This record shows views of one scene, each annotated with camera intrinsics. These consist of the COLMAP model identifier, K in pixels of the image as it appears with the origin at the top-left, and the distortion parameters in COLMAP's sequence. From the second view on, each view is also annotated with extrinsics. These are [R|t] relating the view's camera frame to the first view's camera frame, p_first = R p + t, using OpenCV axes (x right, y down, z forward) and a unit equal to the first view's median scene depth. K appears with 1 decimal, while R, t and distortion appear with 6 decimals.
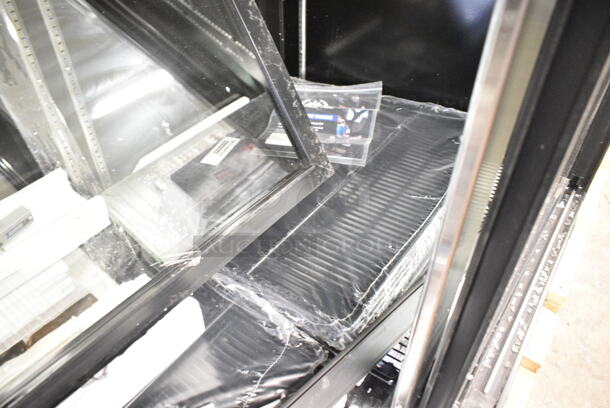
lens RADIAL K [[474.2, 0, 305.0], [0, 474.2, 204.0], [0, 0, 1]] dist [-0.014585, -0.000658]
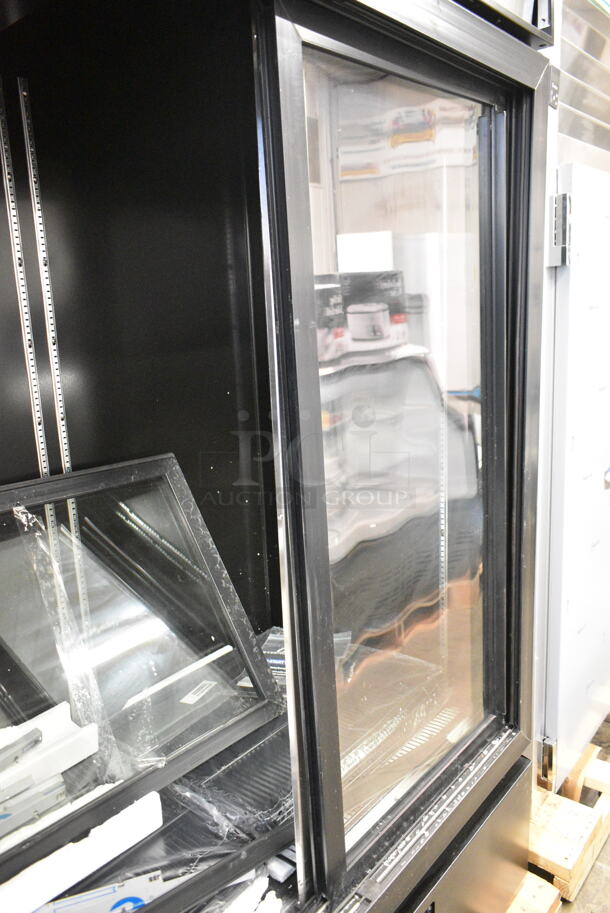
lens RADIAL K [[709.8, 0, 308.1], [0, 709.8, 444.4], [0, 0, 1]] dist [-0.014585, -0.000658]
pose [[0.996278, -0.022126, -0.083308, 0.268373], [-0.021049, 0.874778, -0.484066, 0.206792], [0.083587, 0.484018, 0.871057, -0.838163]]
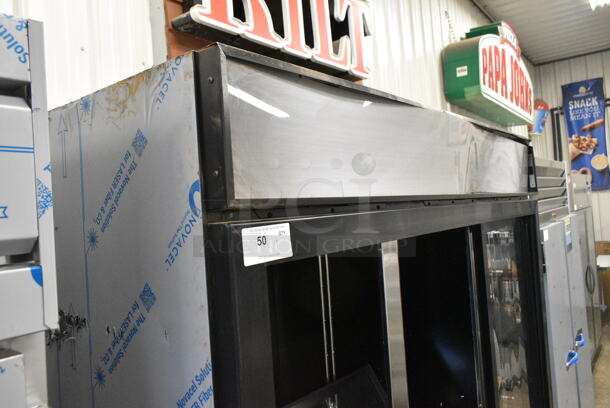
lens RADIAL K [[474.2, 0, 305.0], [0, 474.2, 204.0], [0, 0, 1]] dist [-0.014585, -0.000658]
pose [[0.997087, -0.065372, -0.039302, -0.441632], [0.022072, 0.740488, -0.671707, 0.427850], [0.073014, 0.668882, 0.739774, -1.791447]]
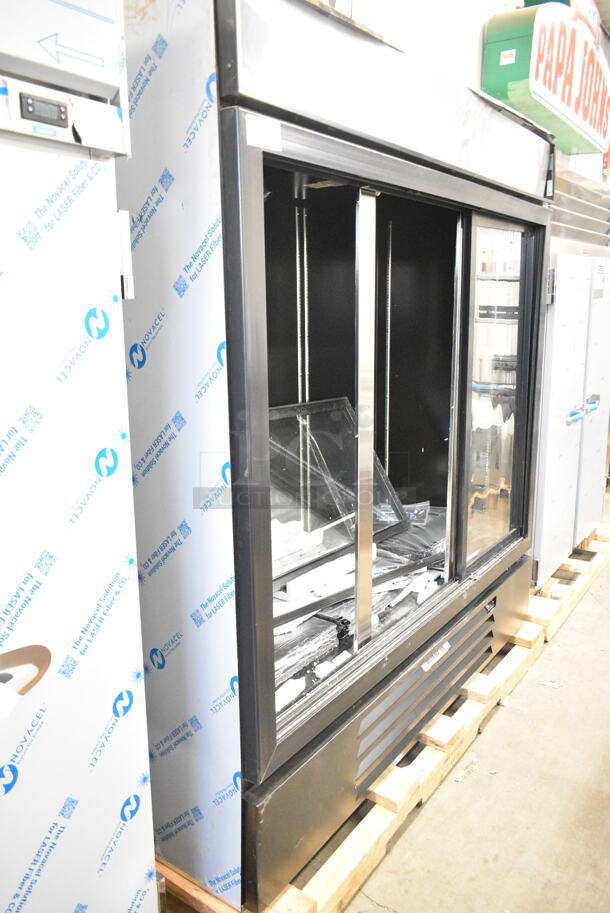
lens RADIAL K [[701.7, 0, 305.0], [0, 701.7, 456.5], [0, 0, 1]] dist [0.005597, -0.006544]
pose [[0.999937, -0.011064, -0.001734, -0.452972], [0.008903, 0.879284, -0.476215, 1.254214], [0.006793, 0.476170, 0.879327, -2.162350]]
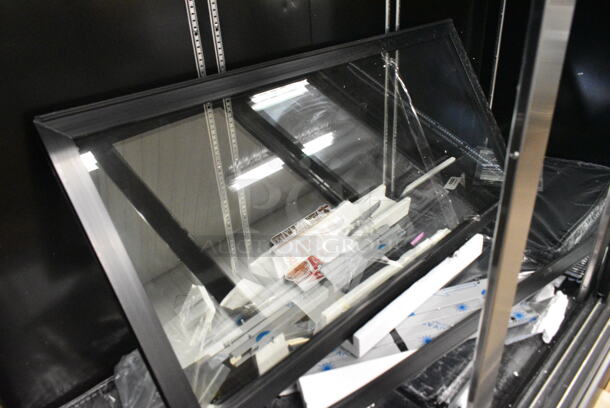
lens RADIAL K [[474.2, 0, 305.0], [0, 474.2, 204.0], [0, 0, 1]] dist [-0.014585, -0.000658]
pose [[0.984017, 0.031295, -0.175306, -0.453127], [-0.061943, 0.983113, -0.172196, 0.339340], [0.166956, 0.180303, 0.969338, -0.891536]]
